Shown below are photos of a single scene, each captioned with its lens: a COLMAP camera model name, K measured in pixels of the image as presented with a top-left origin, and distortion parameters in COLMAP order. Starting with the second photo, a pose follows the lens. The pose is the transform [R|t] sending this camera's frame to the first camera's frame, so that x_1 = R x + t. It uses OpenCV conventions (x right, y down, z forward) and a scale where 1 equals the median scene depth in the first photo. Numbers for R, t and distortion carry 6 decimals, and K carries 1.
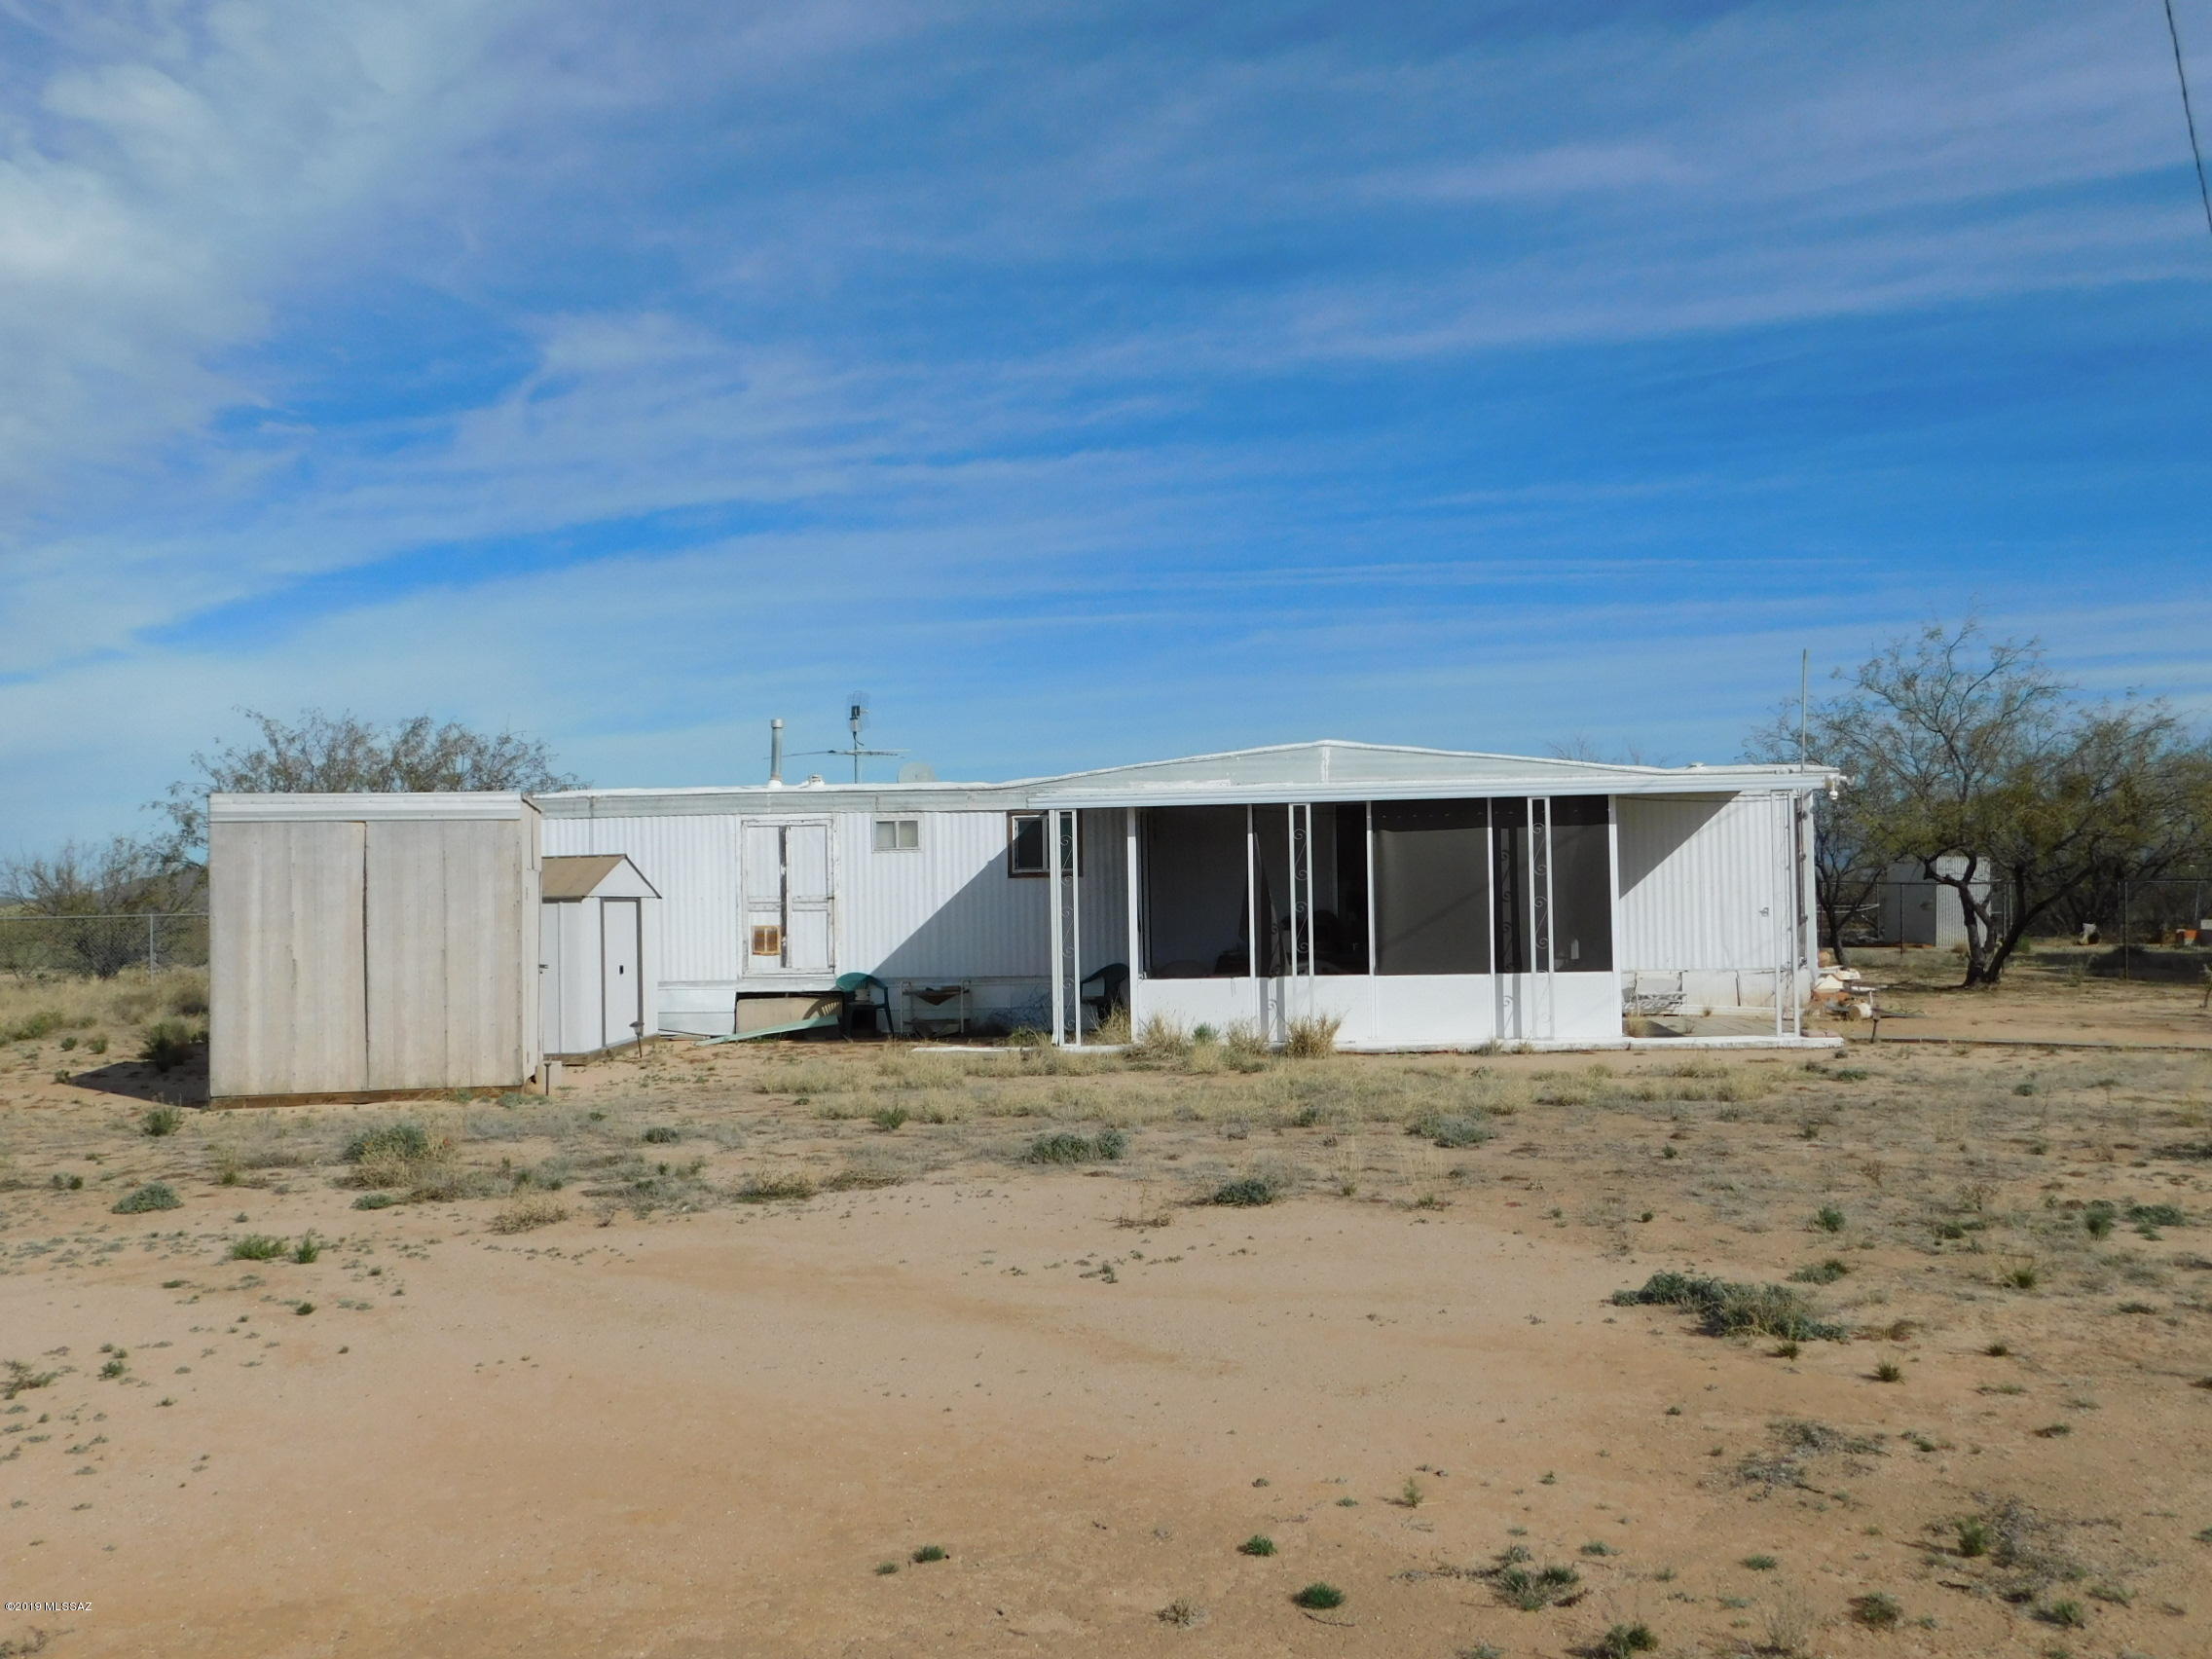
lens RADIAL K [[1918.3, 0, 1098.9], [0, 1918.3, 833.7], [0, 0, 1]] dist [-0.028067, 0.027755]
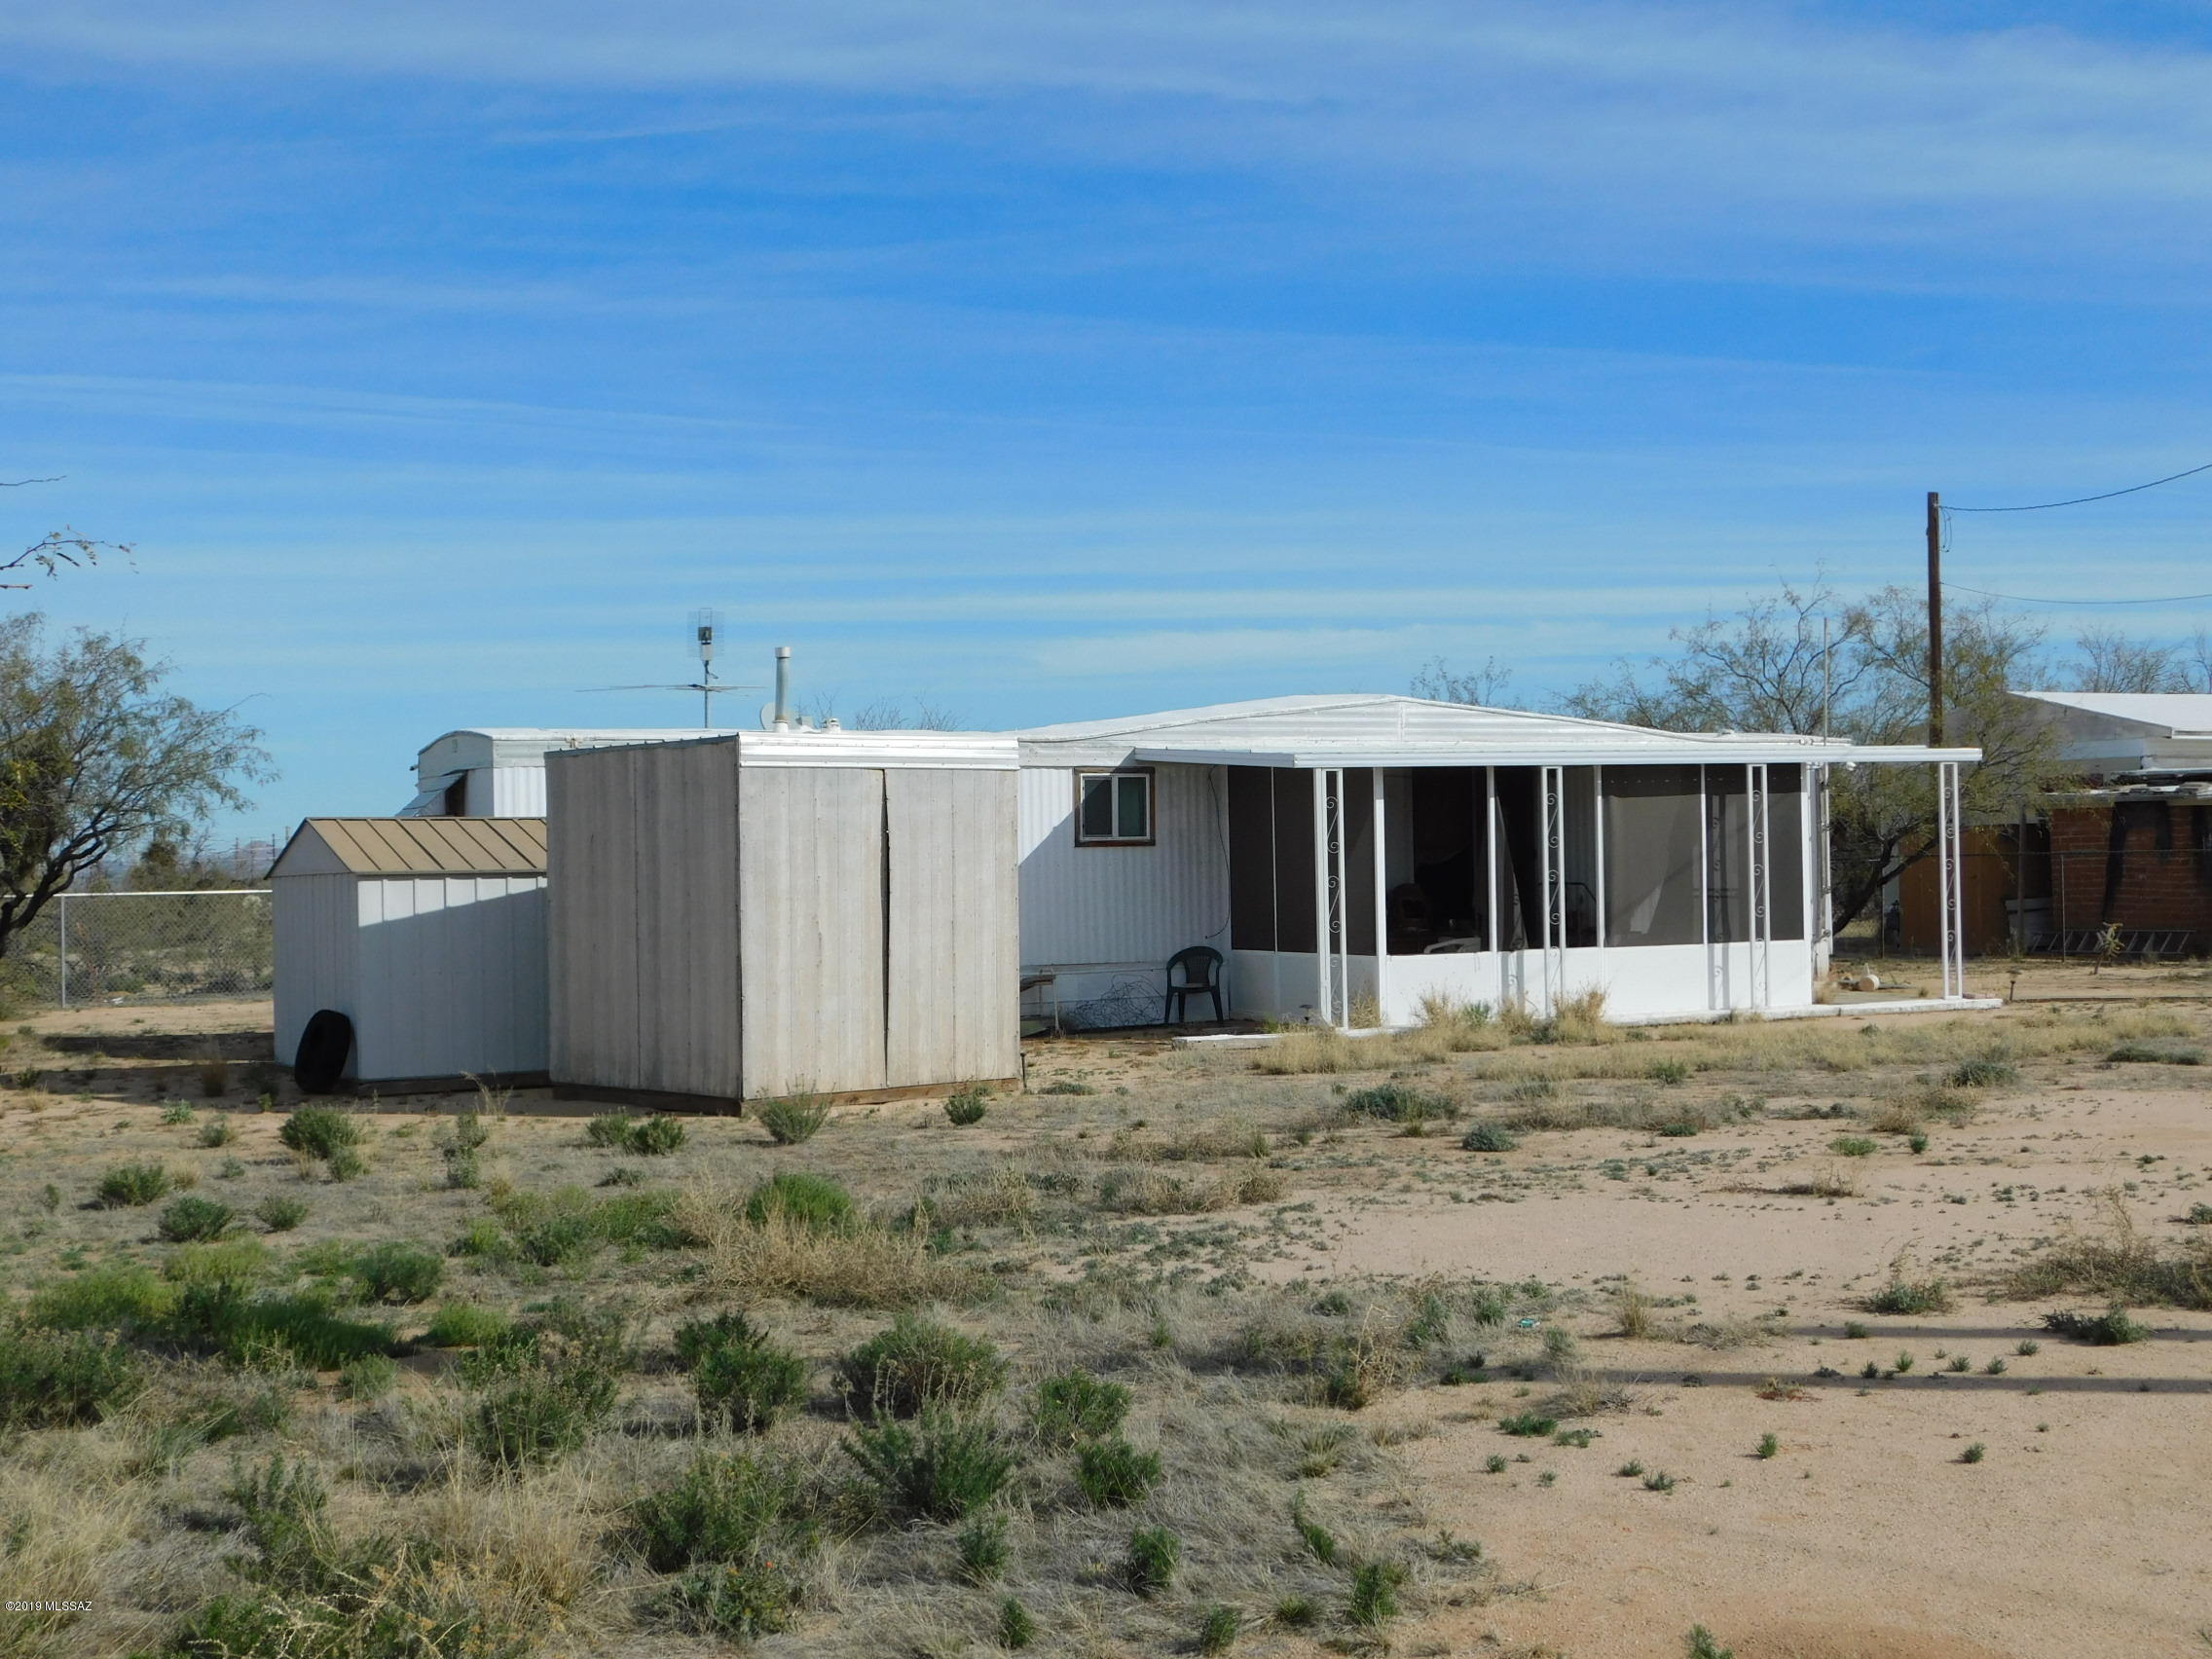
lens RADIAL K [[2931.7, 0, 1109.6], [0, 2931.7, 831.4], [0, 0, 1]] dist [-0.011310, 0.000000]
pose [[0.869619, 0.006486, 0.493681, -0.694286], [-0.010153, 0.999937, 0.004747, 0.010189], [-0.493619, -0.009140, 0.869630, -0.130119]]
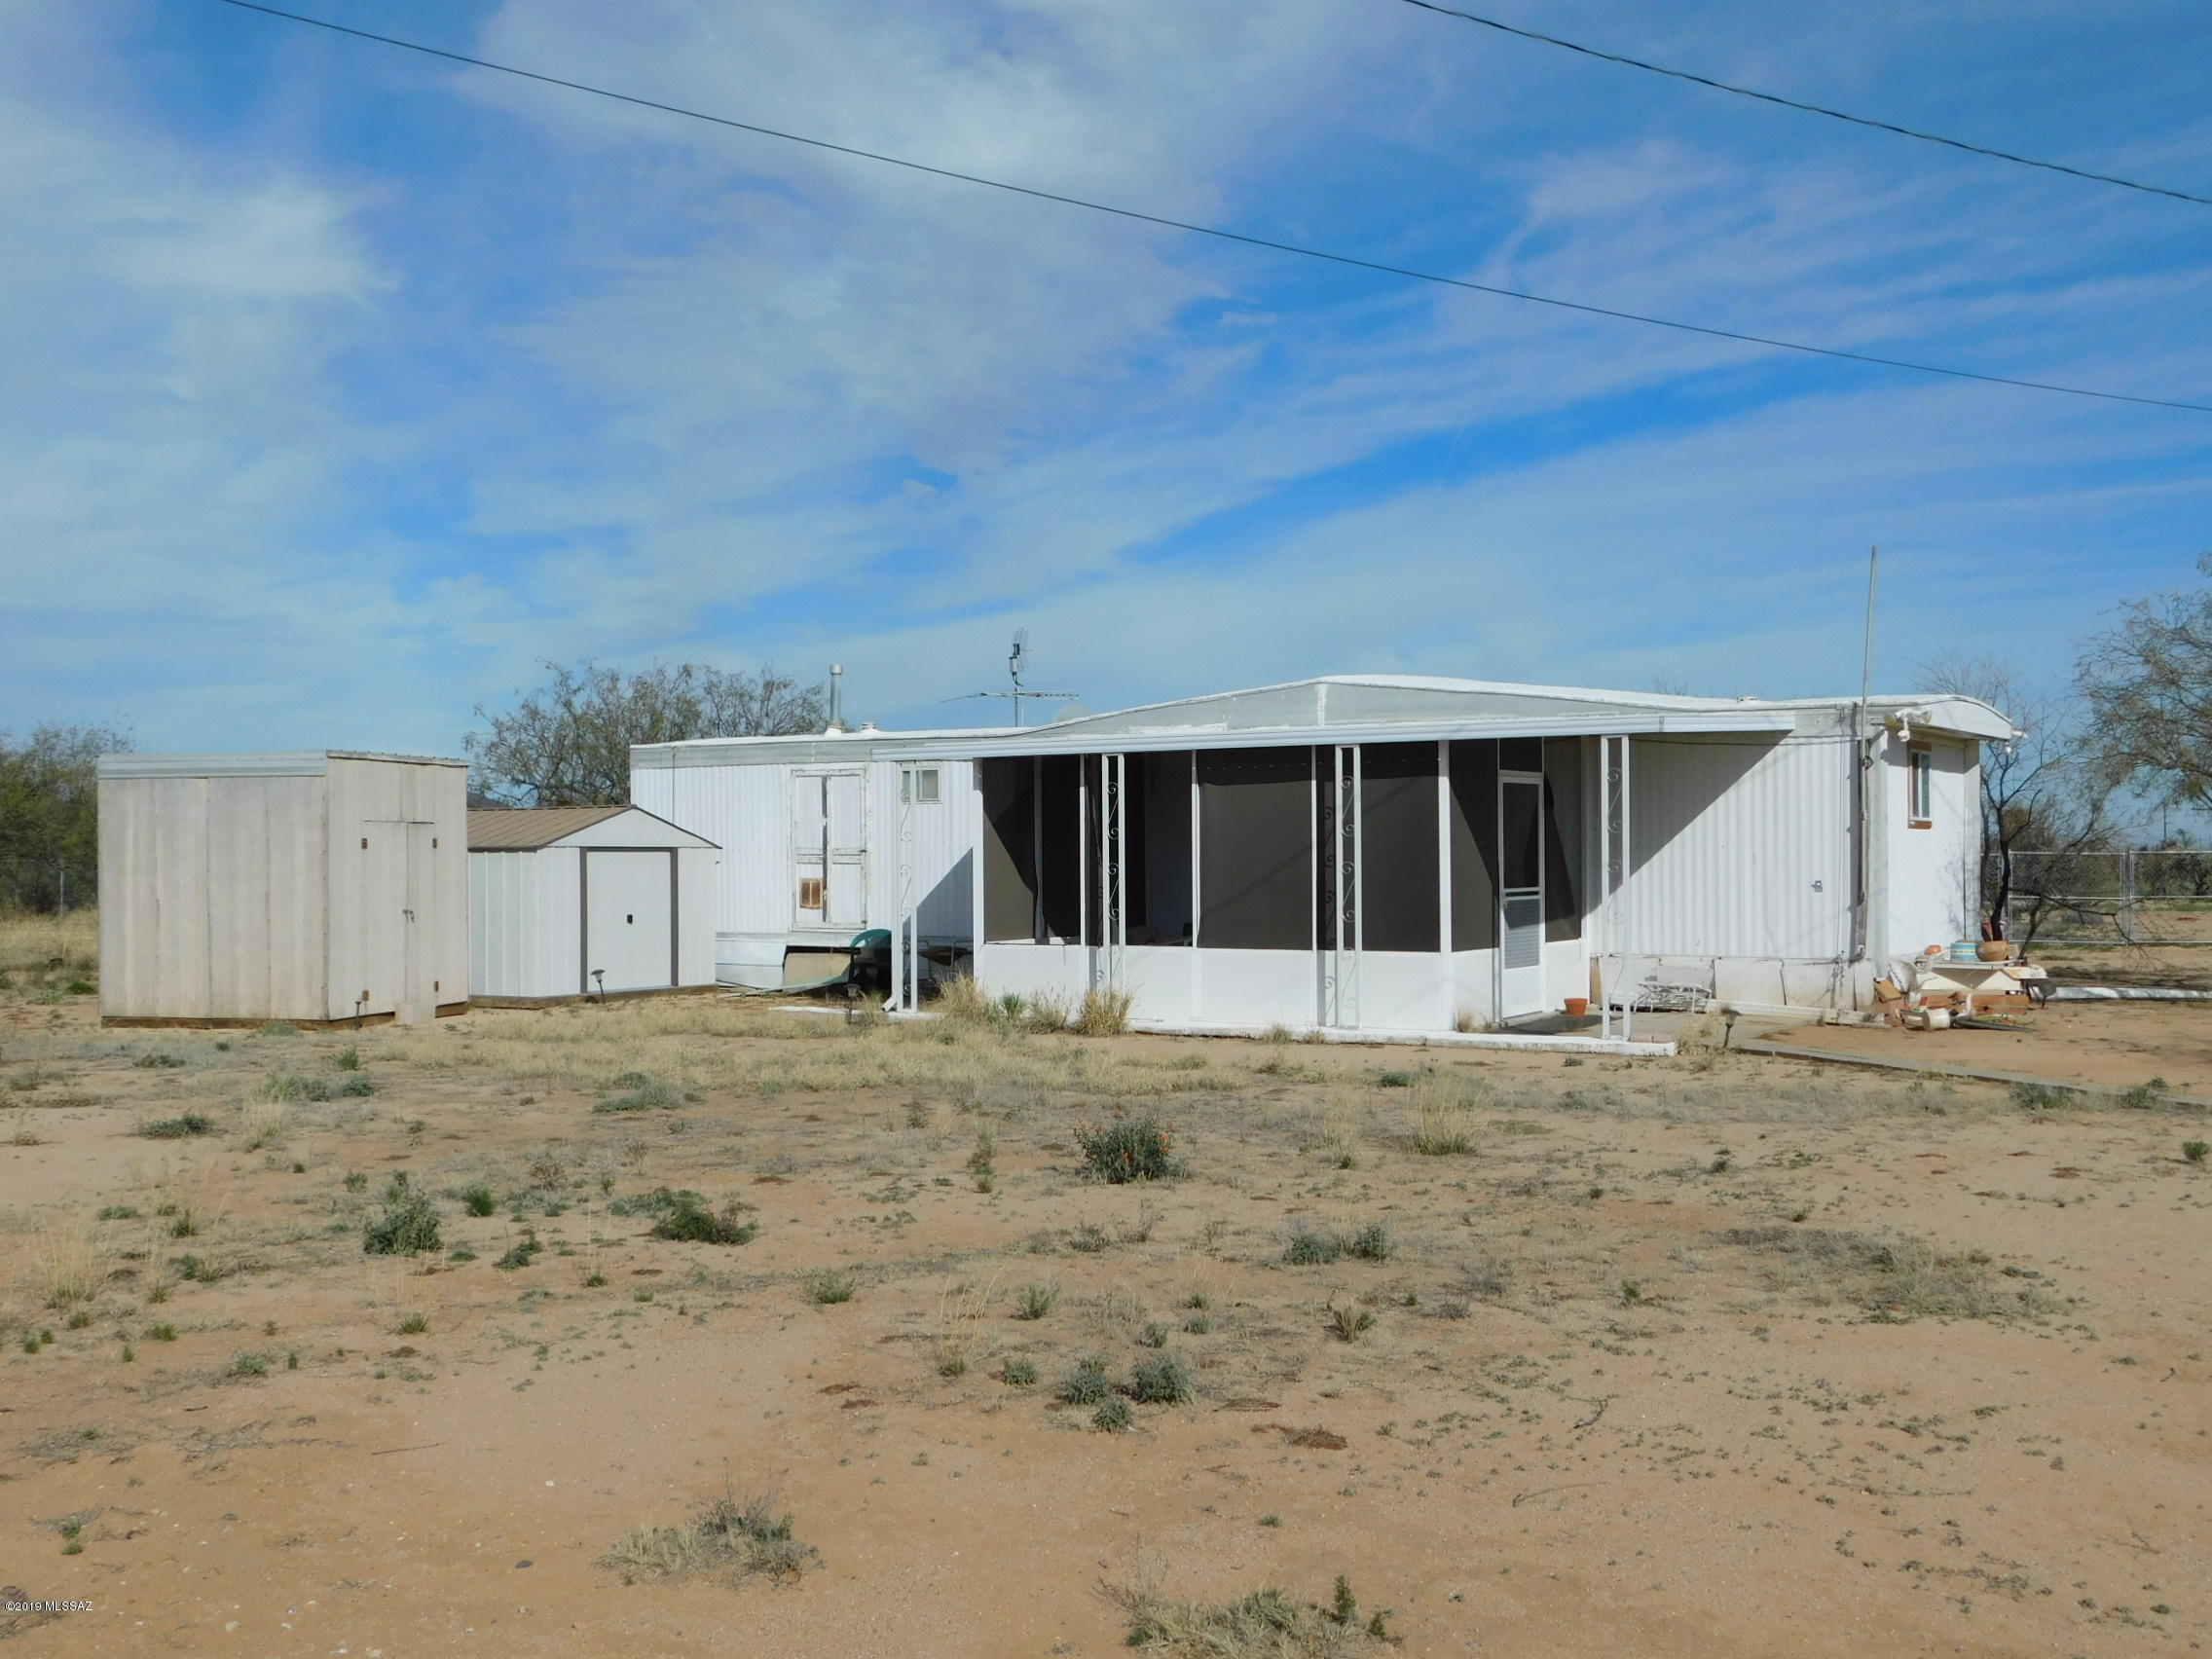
lens RADIAL K [[2293.9, 0, 1108.9], [0, 2293.9, 818.0], [0, 0, 1]] dist [-0.014507, 0.000000]
pose [[0.889185, 0.007512, -0.457487, 0.517190], [0.002783, 0.999758, 0.021825, -0.007868], [0.457540, -0.020679, 0.888949, 0.037338]]
